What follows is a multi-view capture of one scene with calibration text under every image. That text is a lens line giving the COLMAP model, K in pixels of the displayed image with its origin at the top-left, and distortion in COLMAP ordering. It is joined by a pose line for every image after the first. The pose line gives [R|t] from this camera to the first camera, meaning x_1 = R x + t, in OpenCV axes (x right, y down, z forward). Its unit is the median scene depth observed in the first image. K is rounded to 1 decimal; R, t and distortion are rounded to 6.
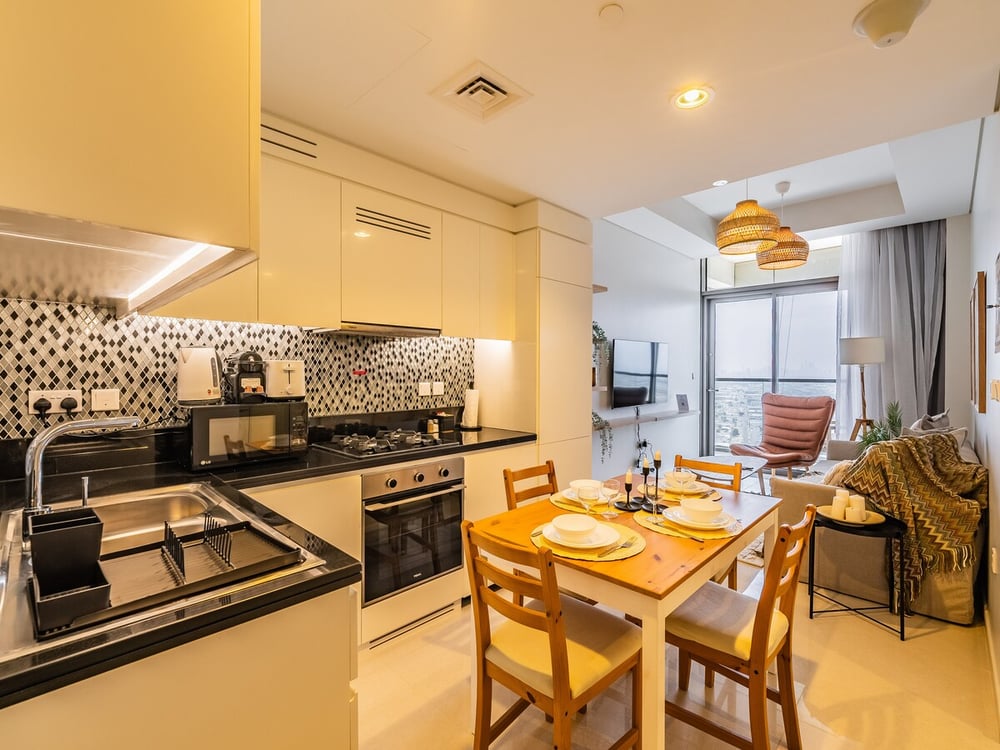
lens RADIAL K [[457.1, 0, 503.6], [0, 457.1, 375.2], [0, 0, 1]] dist [-0.004644, 0.000468]
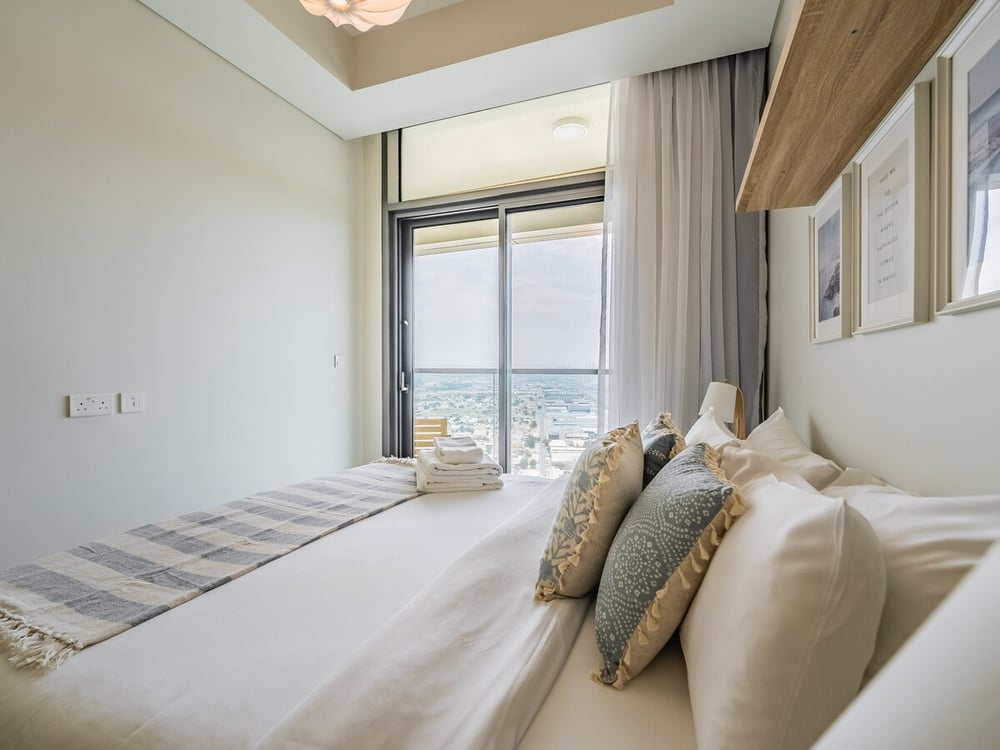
lens RADIAL K [[457.1, 0, 501.3], [0, 457.1, 378.4], [0, 0, 1]] dist [-0.004644, 0.000468]
pose [[0.924163, 0.008118, 0.381912, 0.798529], [-0.014965, 0.999776, 0.014960, 0.022718], [-0.381705, -0.019541, 0.924078, 1.034231]]
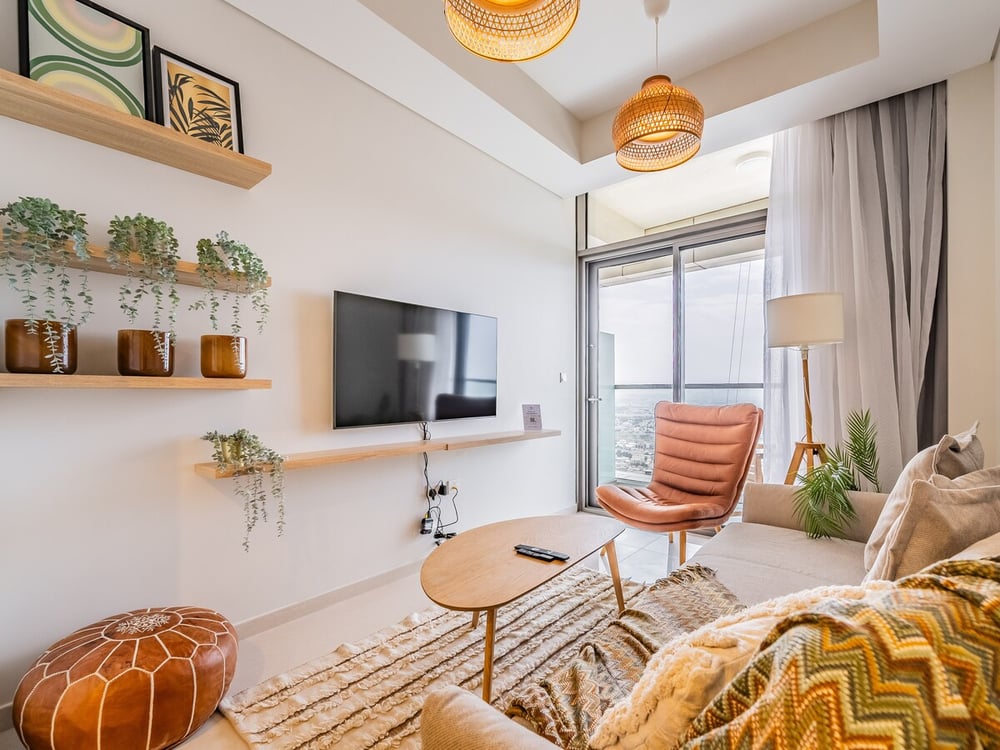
lens RADIAL K [[457.1, 0, 504.9], [0, 457.1, 392.0], [0, 0, 1]] dist [-0.004644, 0.000468]
pose [[0.997696, -0.002851, 0.067778, 0.636557], [0.003423, 0.999959, -0.008329, 0.061941], [-0.067752, 0.008542, 0.997666, 0.780814]]
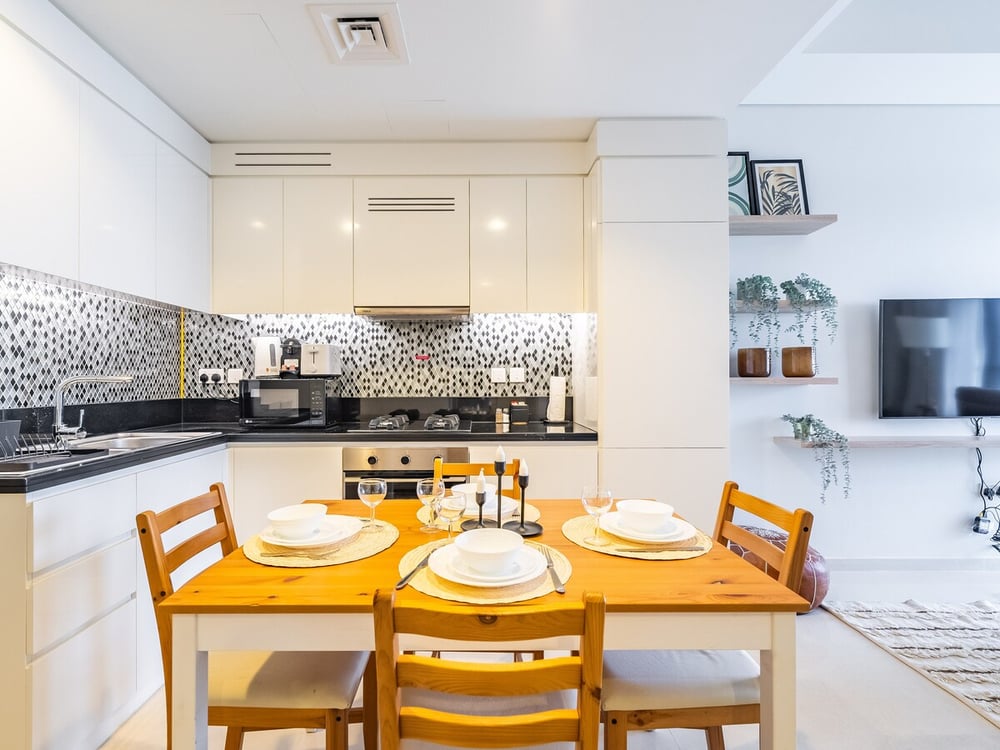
lens RADIAL K [[465.1, 0, 469.5], [0, 465.1, 376.9], [0, 0, 1]] dist [-0.003051, -0.000137]
pose [[0.694380, -0.007059, -0.719574, 0.487372], [-0.002808, 0.999918, -0.012518, 0.048352], [0.719603, 0.010713, 0.694303, 0.330595]]
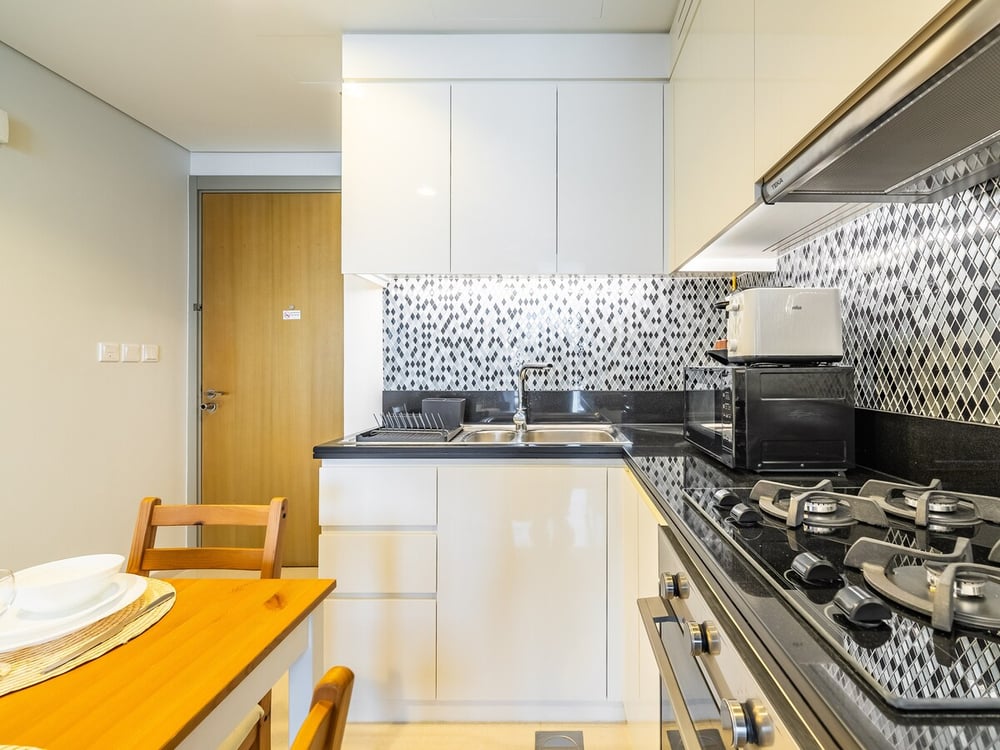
lens RADIAL K [[465.1, 0, 557.7], [0, 465.1, 363.4], [0, 0, 1]] dist [-0.003051, -0.000137]
pose [[-0.714361, -0.006280, -0.699750, 0.068108], [-0.007937, 0.999968, -0.000871, 0.041475], [0.699733, 0.004932, -0.714388, 0.912723]]
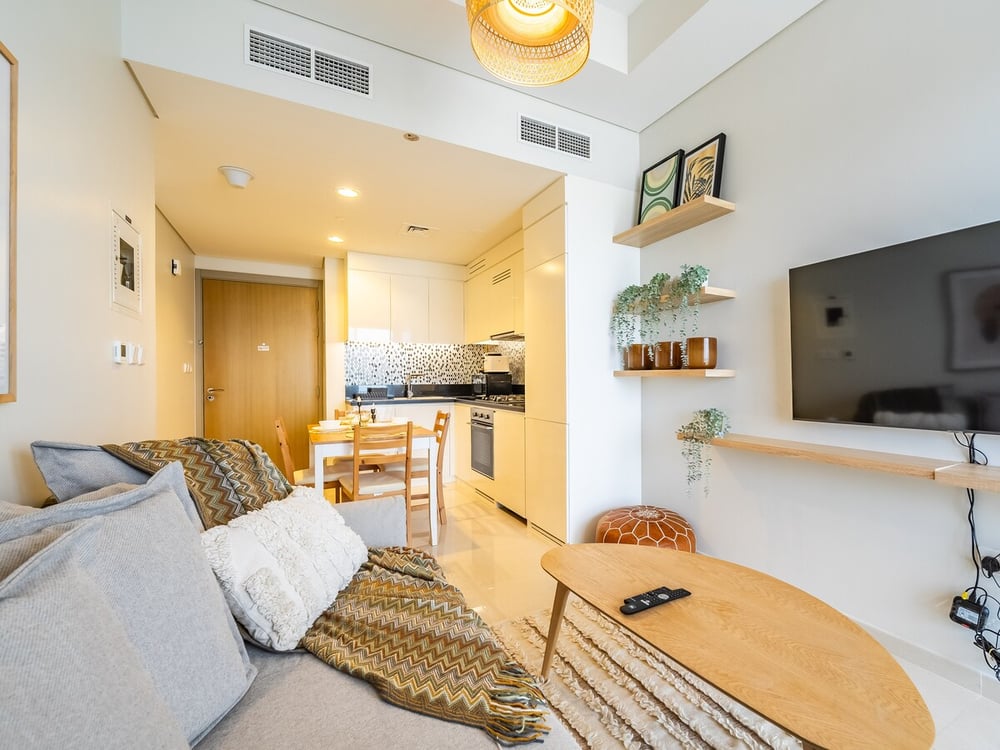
lens RADIAL K [[457.1, 0, 570.7], [0, 457.1, 382.4], [0, 0, 1]] dist [-0.004644, 0.000468]
pose [[-0.255662, 0.009347, -0.966721, 1.209981], [-0.005008, 0.999927, 0.010993, 0.052433], [0.966753, 0.007652, -0.255597, 1.457713]]
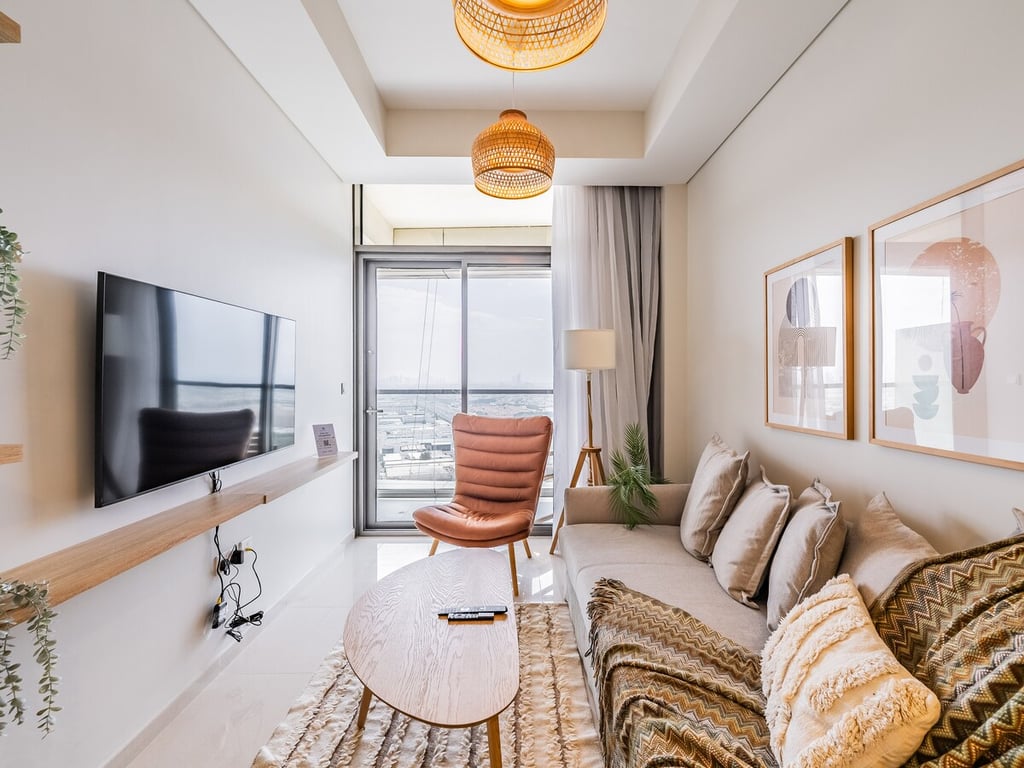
lens RADIAL K [[468.1, 0, 516.1], [0, 468.1, 379.4], [0, 0, 1]] dist [-0.004644, 0.000468]
pose [[0.711720, -0.002779, 0.702457, 0.353369], [0.008658, 0.999951, -0.004817, -0.007728], [-0.702409, 0.009511, 0.711710, 0.959136]]
